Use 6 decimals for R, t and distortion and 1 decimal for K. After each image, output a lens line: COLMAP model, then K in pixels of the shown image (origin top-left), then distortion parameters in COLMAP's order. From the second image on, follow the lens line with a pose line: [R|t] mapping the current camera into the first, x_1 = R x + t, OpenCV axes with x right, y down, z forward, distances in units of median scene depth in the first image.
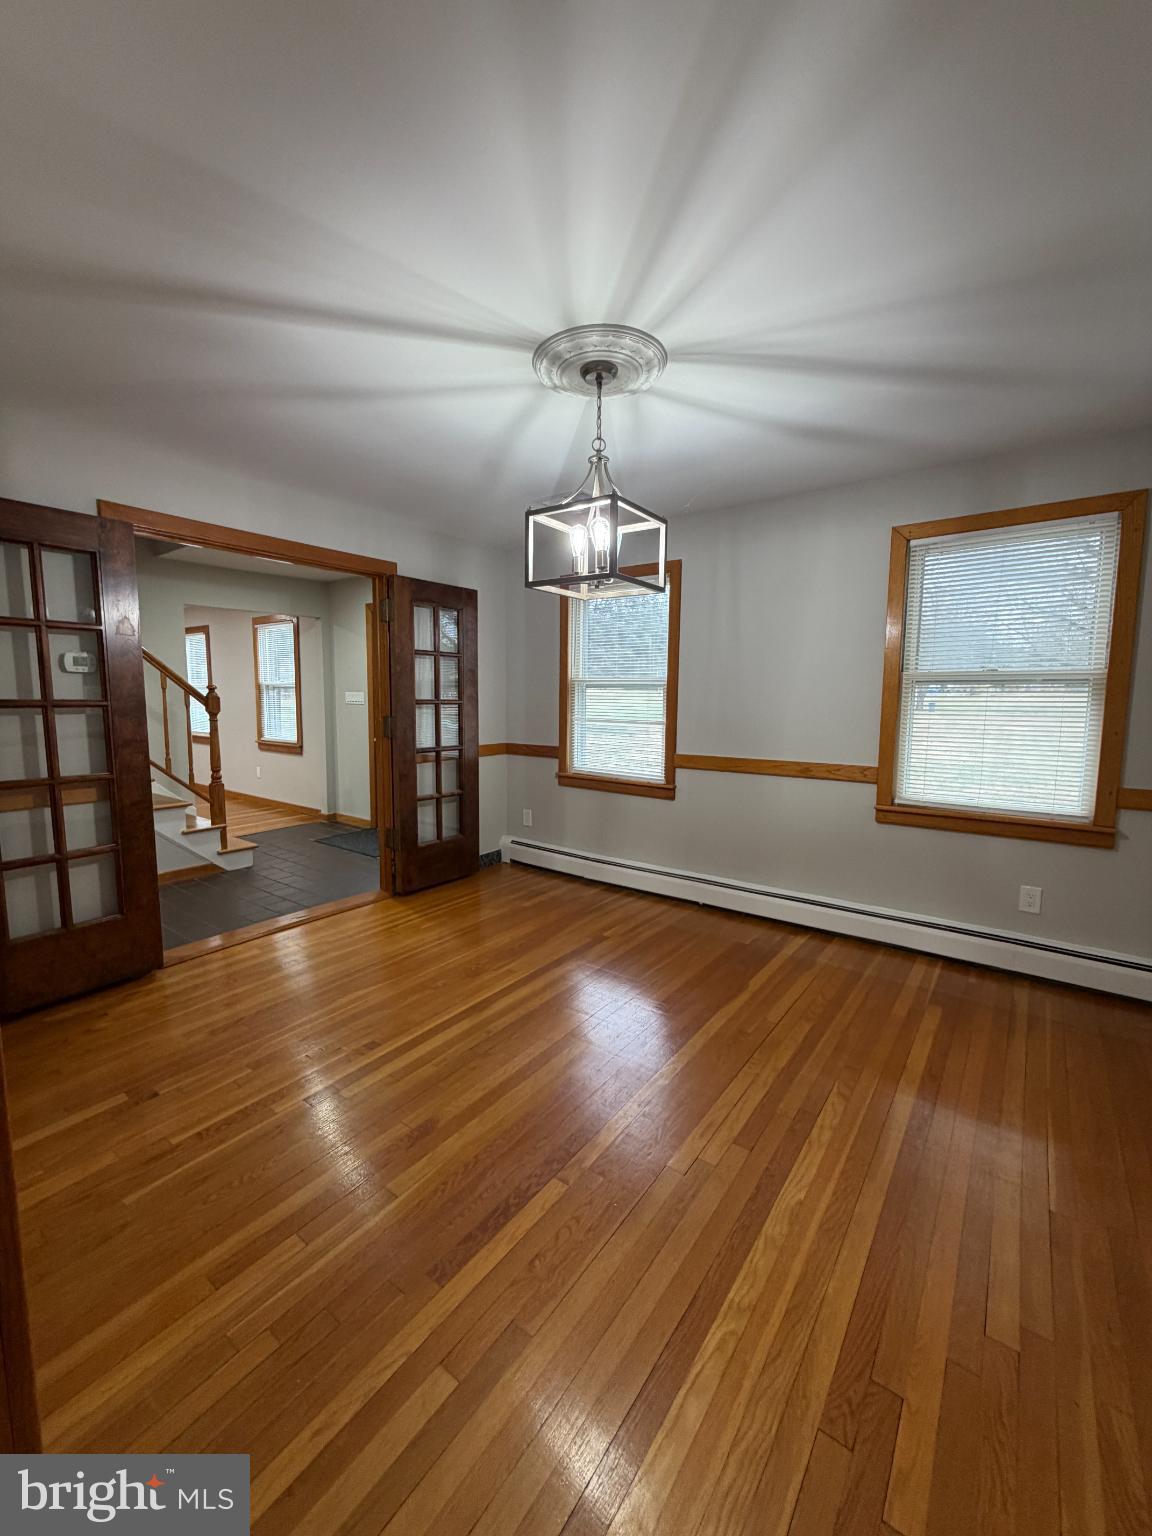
lens RADIAL K [[611.3, 0, 572.7], [0, 611.3, 767.8], [0, 0, 1]] dist [0.000564, 0.000087]
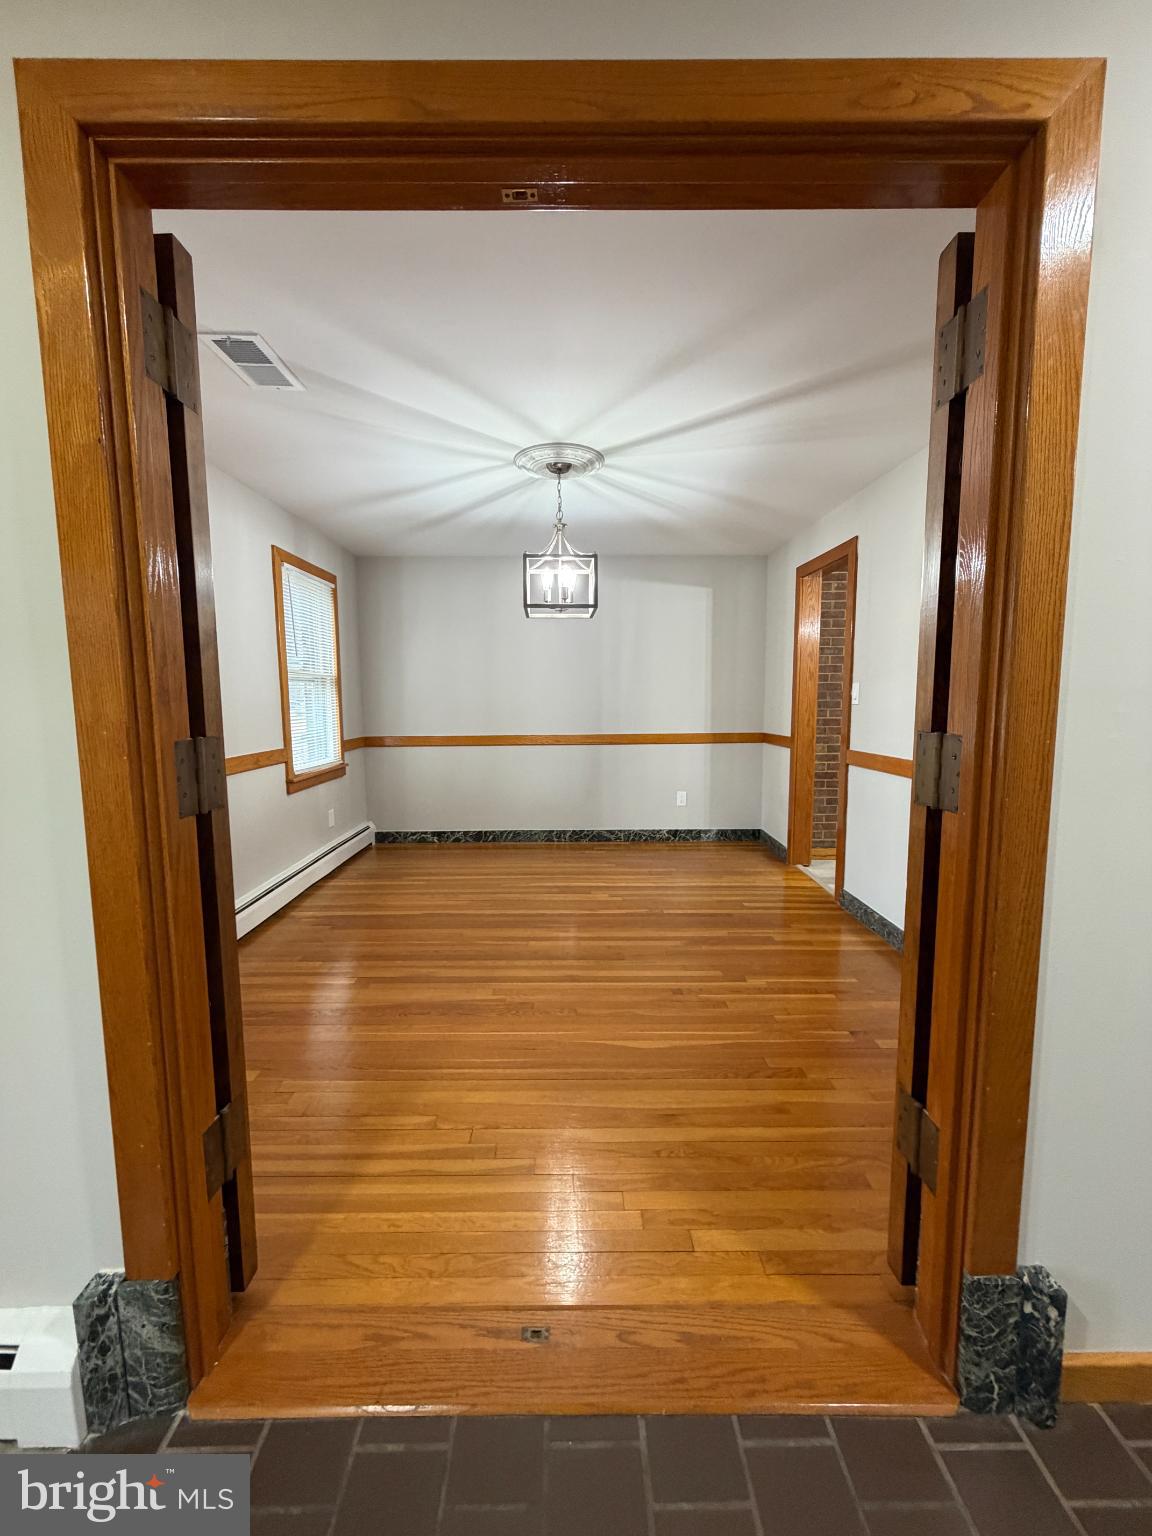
lens RADIAL K [[611.3, 0, 577.3], [0, 611.3, 767.5], [0, 0, 1]] dist [0.000564, 0.000087]
pose [[-0.608498, -0.091822, 0.788225, -0.954363], [0.097858, 0.977019, 0.189360, -0.162254], [-0.787498, 0.192359, -0.585529, 1.540961]]
